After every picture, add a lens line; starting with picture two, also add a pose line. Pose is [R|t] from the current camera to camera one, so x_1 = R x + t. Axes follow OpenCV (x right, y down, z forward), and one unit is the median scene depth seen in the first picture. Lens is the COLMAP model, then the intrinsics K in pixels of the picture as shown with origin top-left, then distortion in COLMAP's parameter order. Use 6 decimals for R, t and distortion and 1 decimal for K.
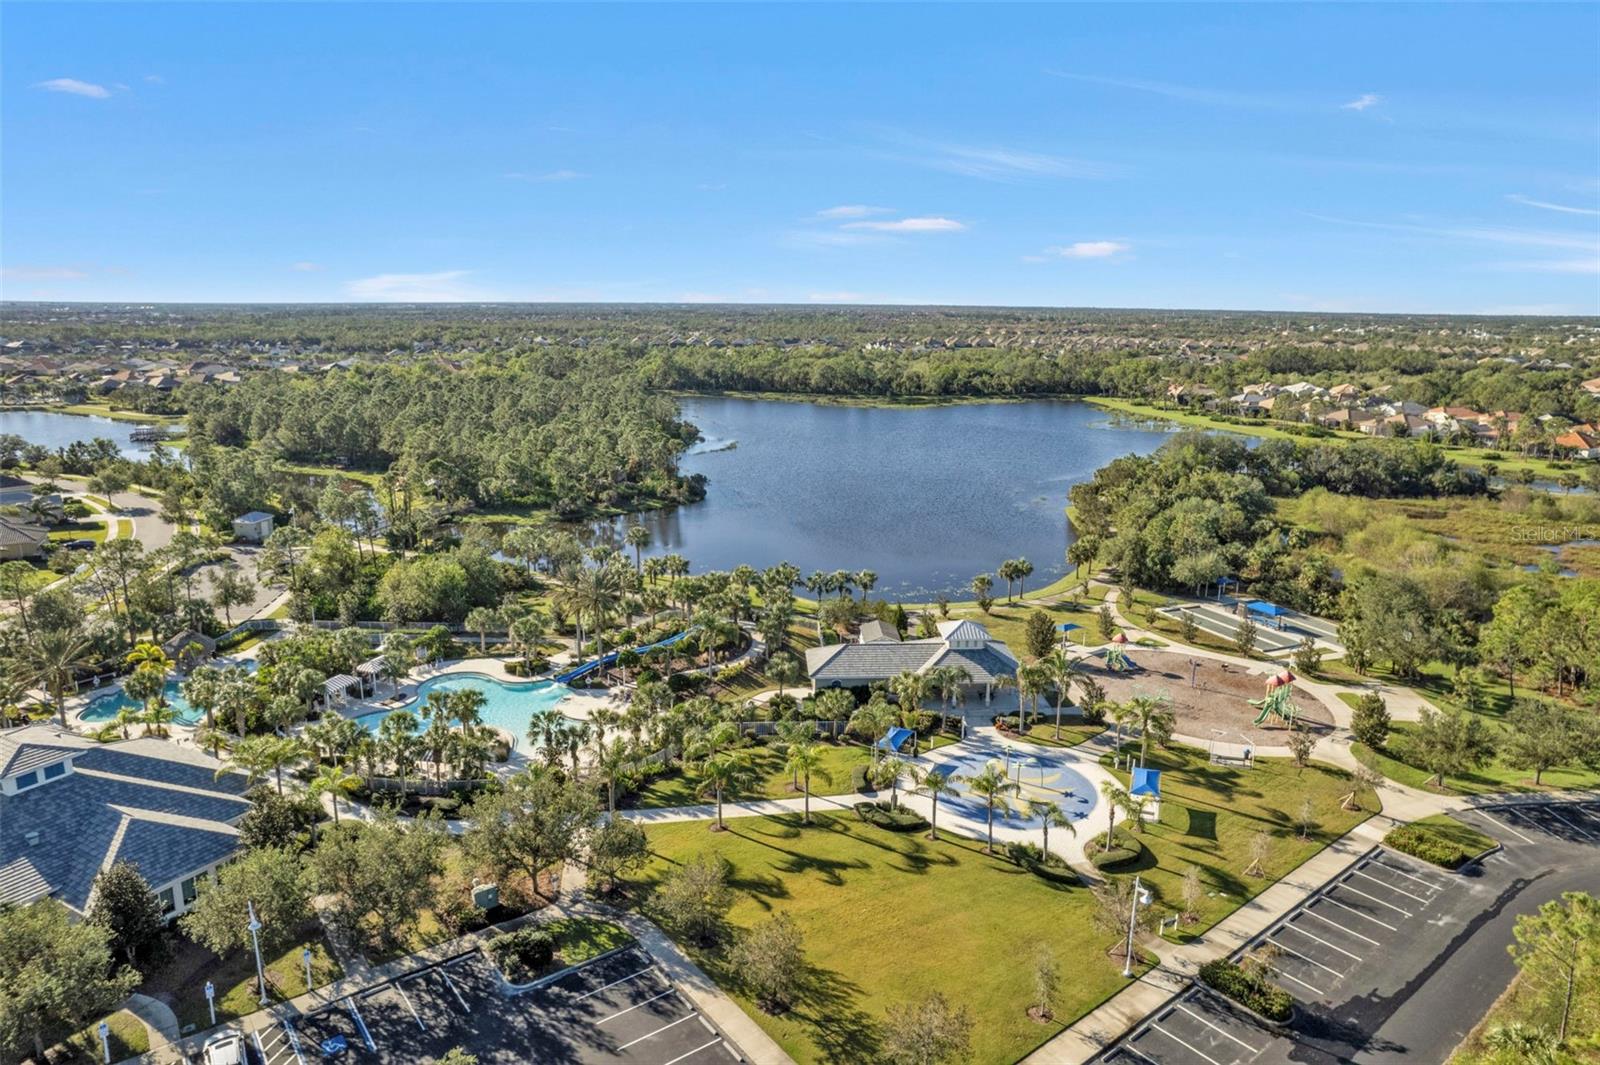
lens RADIAL K [[1028.7, 0, 809.7], [0, 1028.7, 528.7], [0, 0, 1]] dist [-0.077052, 0.067127]
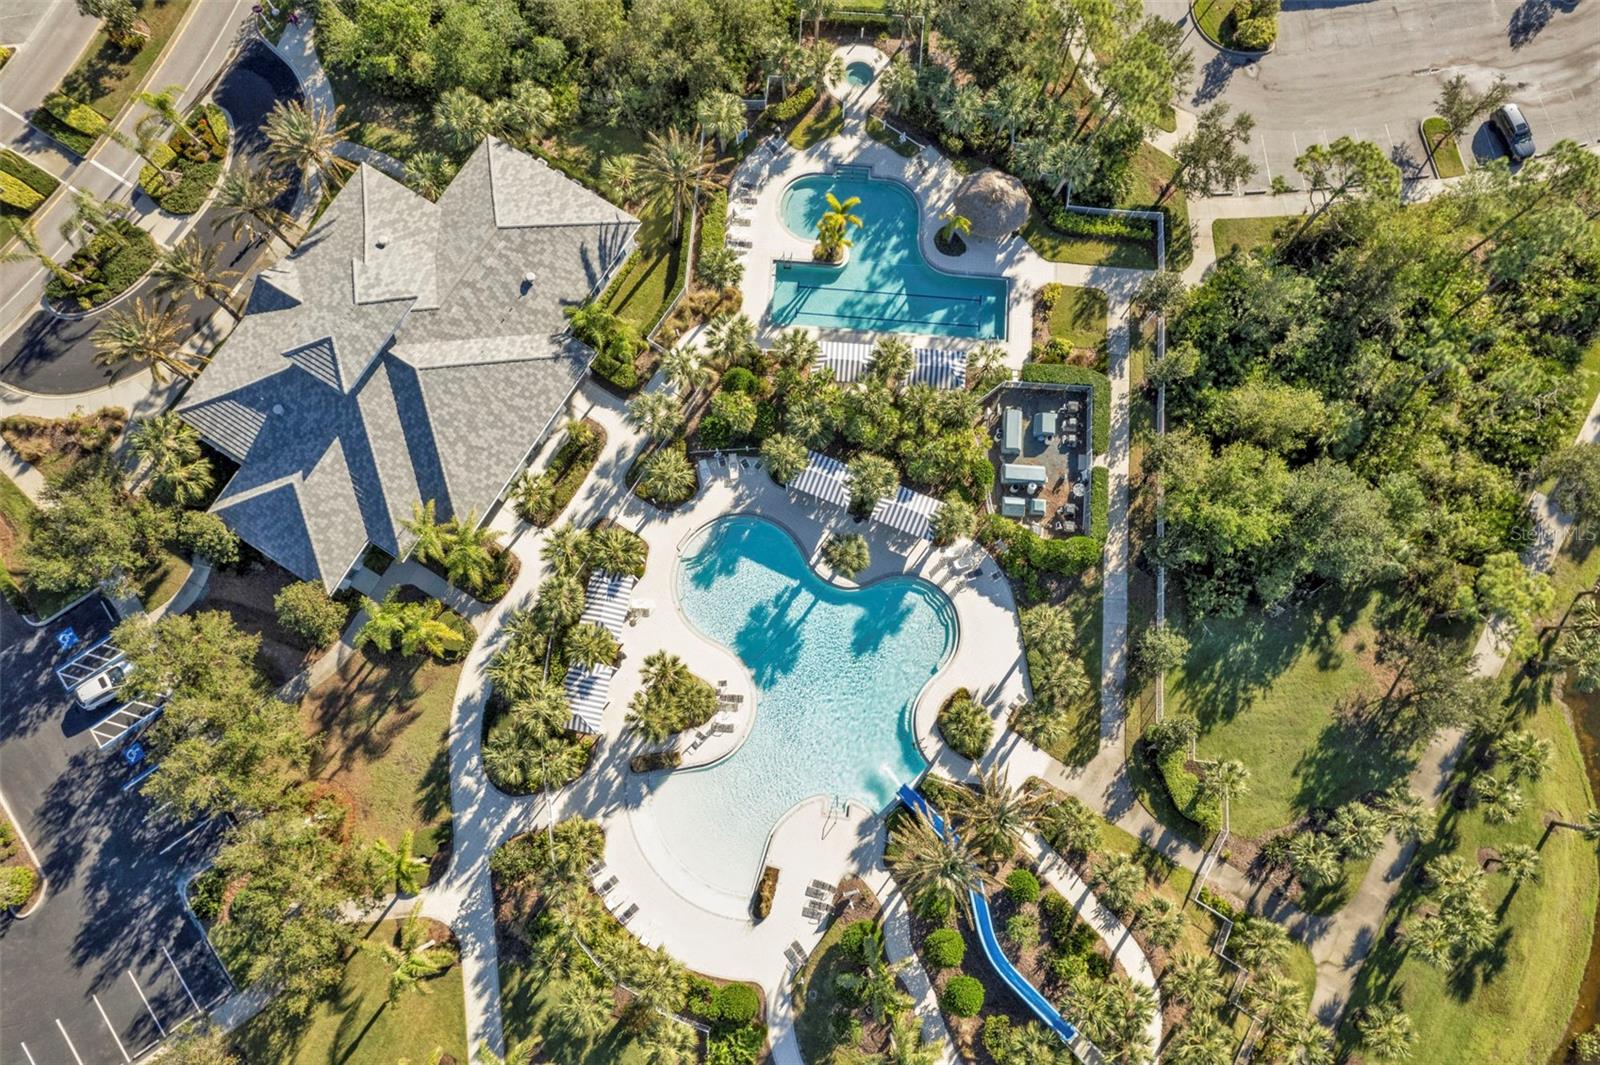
lens RADIAL K [[1028.7, 0, 813.1], [0, 1028.7, 560.9], [0, 0, 1]] dist [-0.077052, 0.067127]
pose [[-0.041046, 0.981444, -0.187306, -0.249696], [-0.233037, 0.172890, 0.956976, -0.457609], [0.971601, 0.082929, 0.221616, 0.749824]]
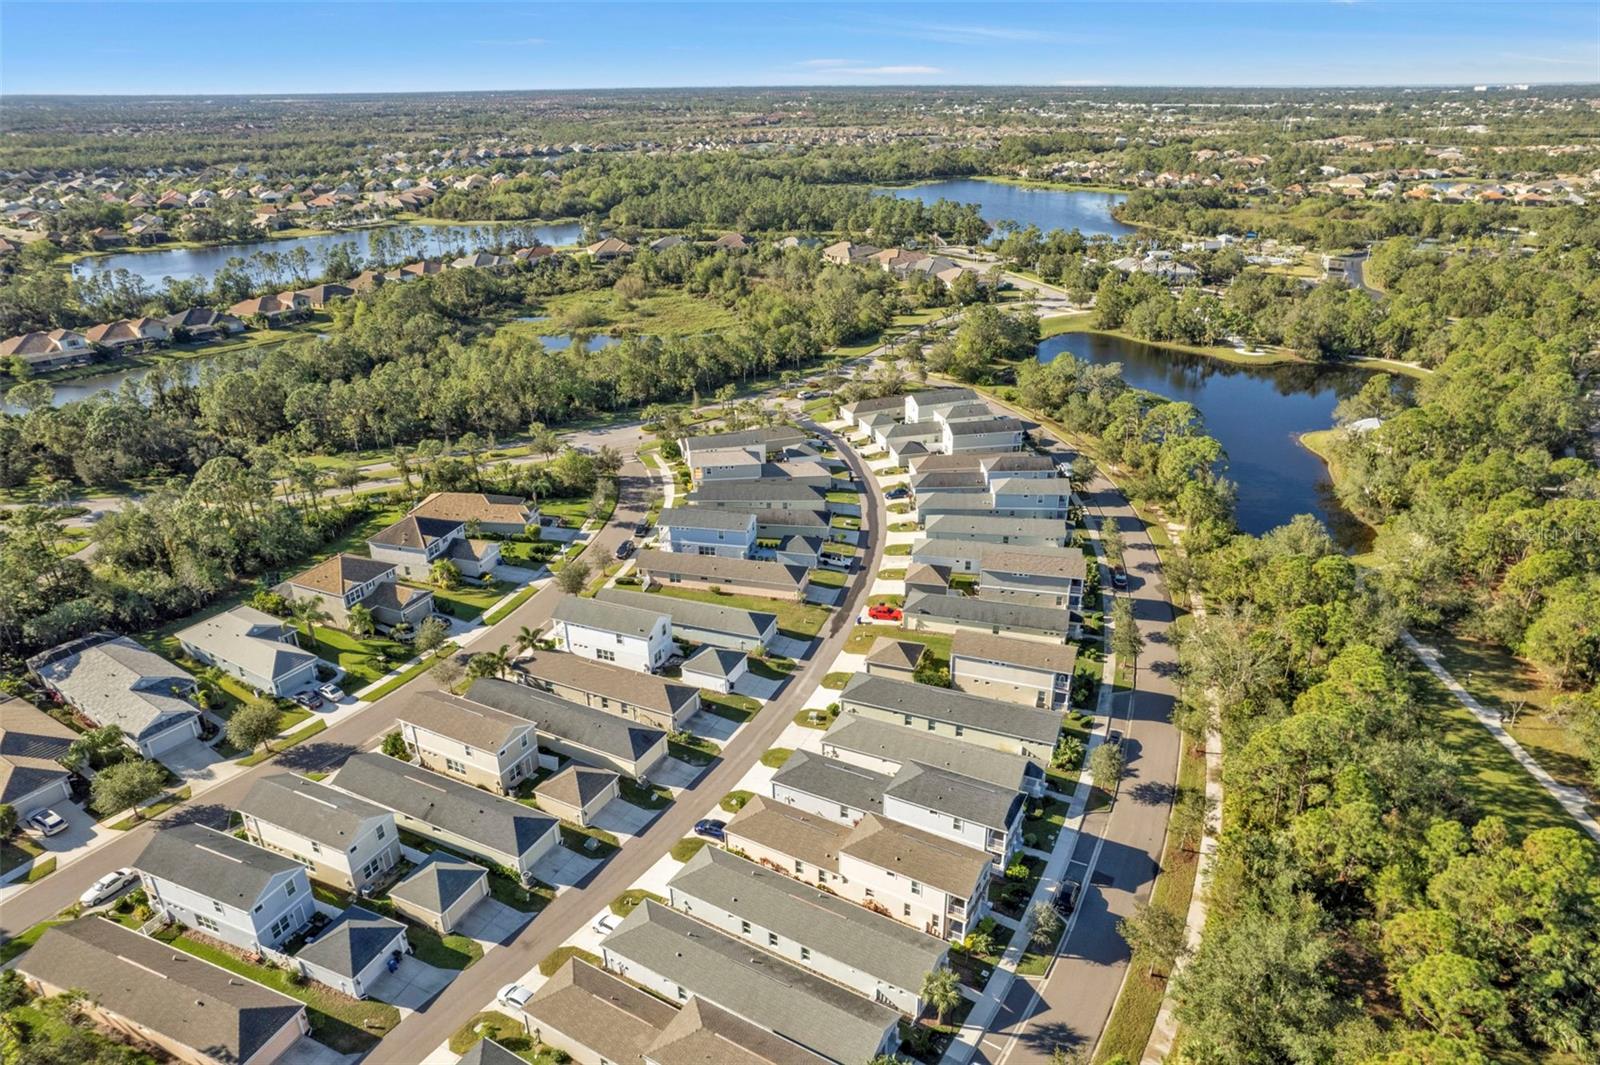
lens RADIAL K [[1028.7, 0, 803.8], [0, 1028.7, 544.9], [0, 0, 1]] dist [-0.077052, 0.067127]
pose [[0.905583, -0.190285, 0.379092, -2.912589], [0.105998, 0.966894, 0.232122, 0.160008], [-0.410711, -0.170023, 0.895773, -1.980553]]
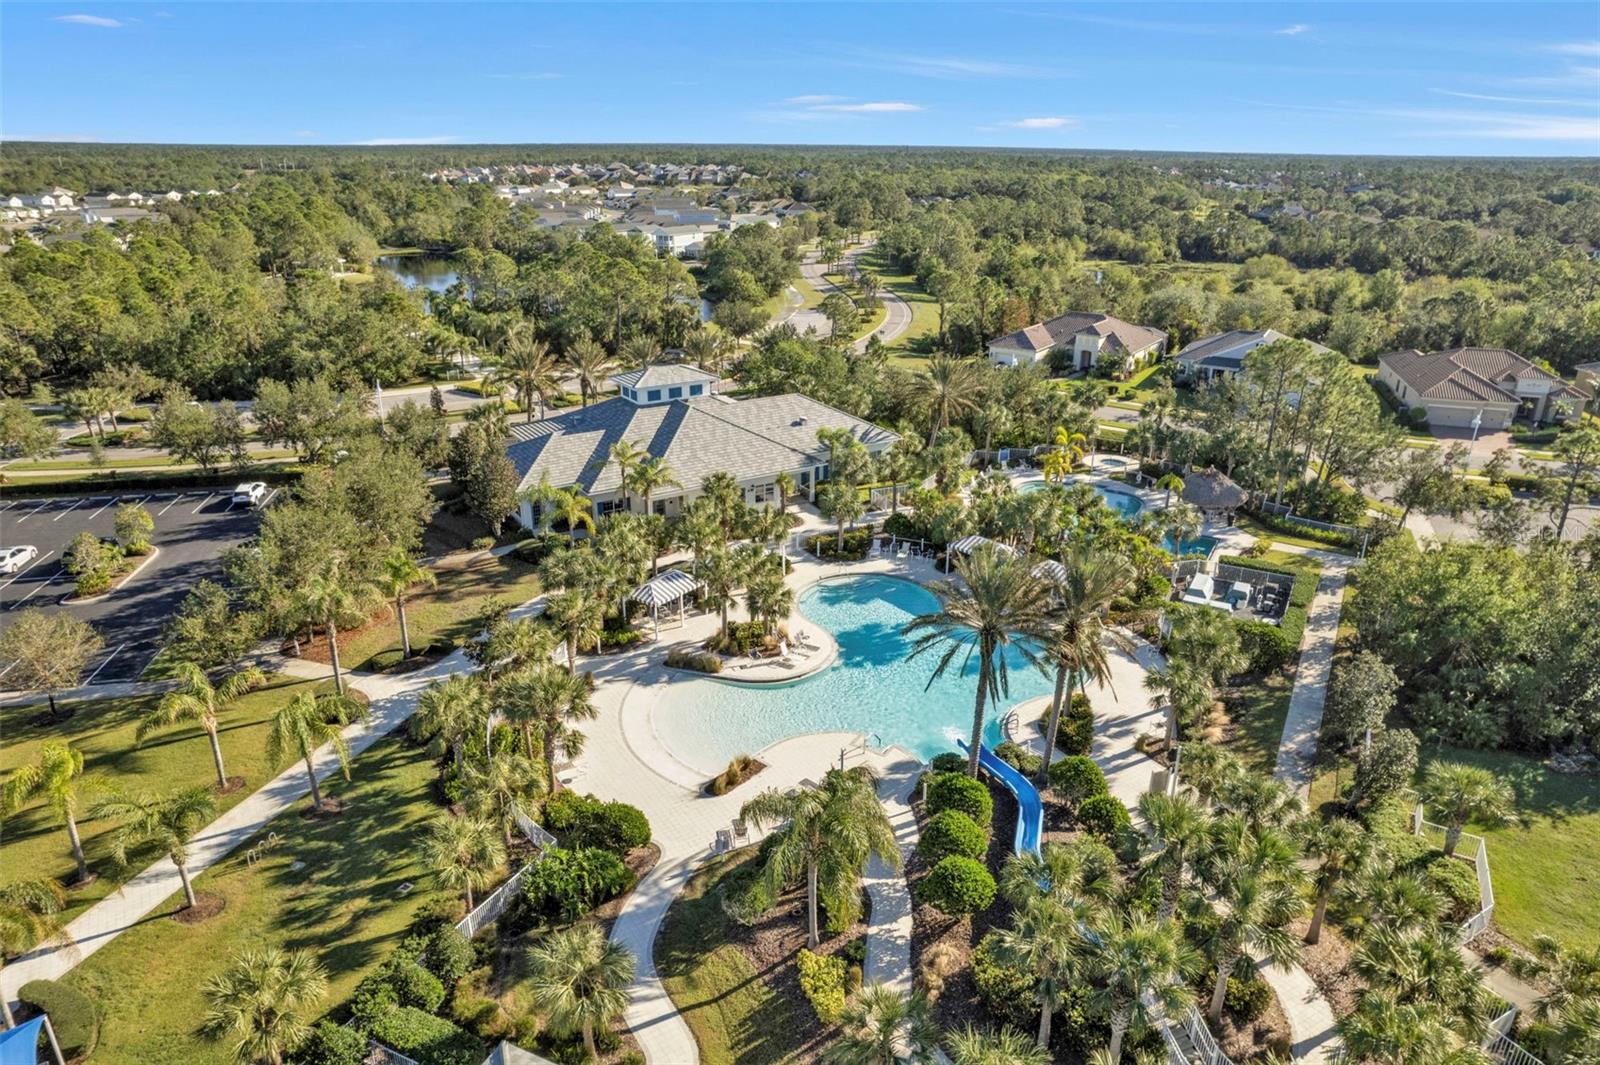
lens RADIAL K [[1028.7, 0, 811.3], [0, 1028.7, 537.8], [0, 0, 1]] dist [-0.077052, 0.067127]
pose [[-0.462622, 0.310031, -0.830579, 0.140717], [-0.204182, 0.874416, 0.440121, -0.119278], [0.862723, 0.373199, -0.341222, 1.008961]]
